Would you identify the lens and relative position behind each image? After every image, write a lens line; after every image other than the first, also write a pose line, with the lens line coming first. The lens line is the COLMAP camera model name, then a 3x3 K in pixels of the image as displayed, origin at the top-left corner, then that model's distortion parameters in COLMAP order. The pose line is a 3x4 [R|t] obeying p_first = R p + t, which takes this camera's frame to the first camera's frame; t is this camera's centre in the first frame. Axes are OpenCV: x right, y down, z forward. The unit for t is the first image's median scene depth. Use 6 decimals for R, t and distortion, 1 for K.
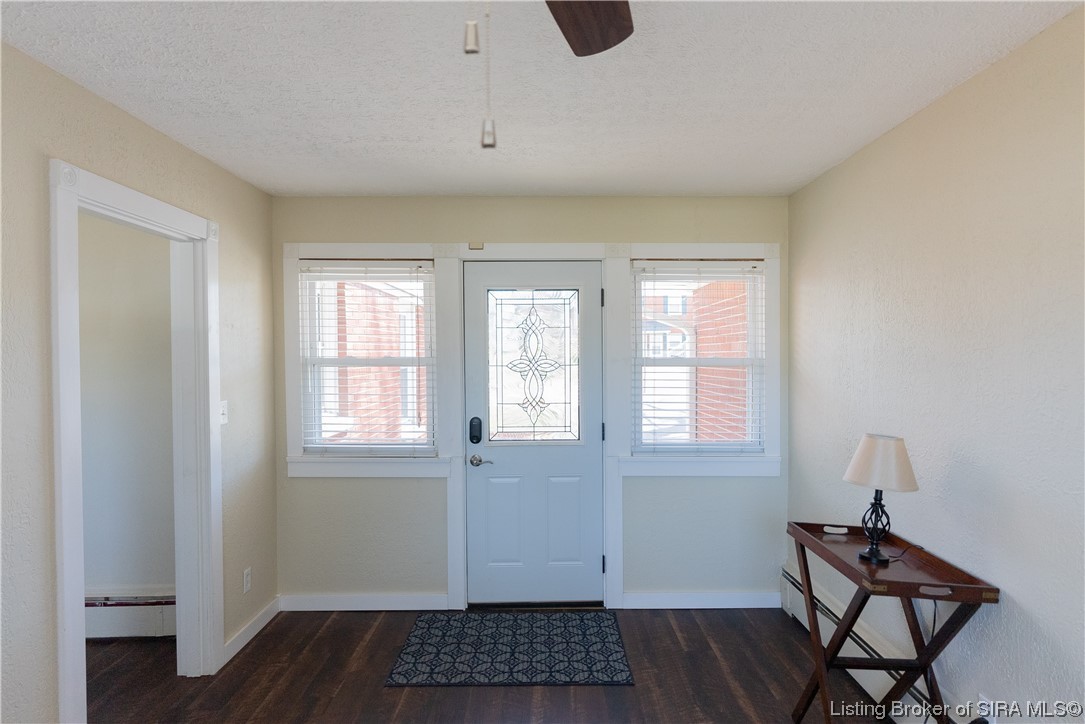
lens RADIAL K [[587.2, 0, 542.5], [0, 587.2, 362.0], [0, 0, 1]] dist [0.000579, 0.000836]
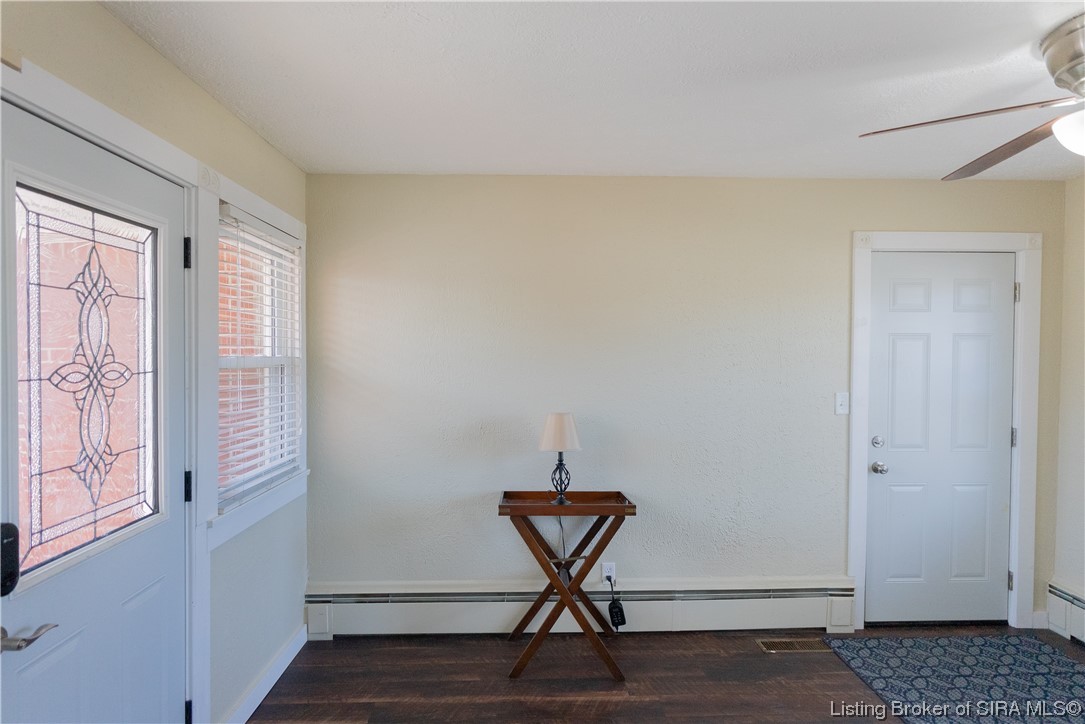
lens RADIAL K [[587.2, 0, 542.5], [0, 587.2, 362.0], [0, 0, 1]] dist [0.000579, 0.000836]
pose [[-0.013808, -0.015140, 0.999790, -0.475953], [0.015820, 0.999757, 0.015358, -0.006475], [-0.999780, 0.016029, -0.013565, 0.659964]]
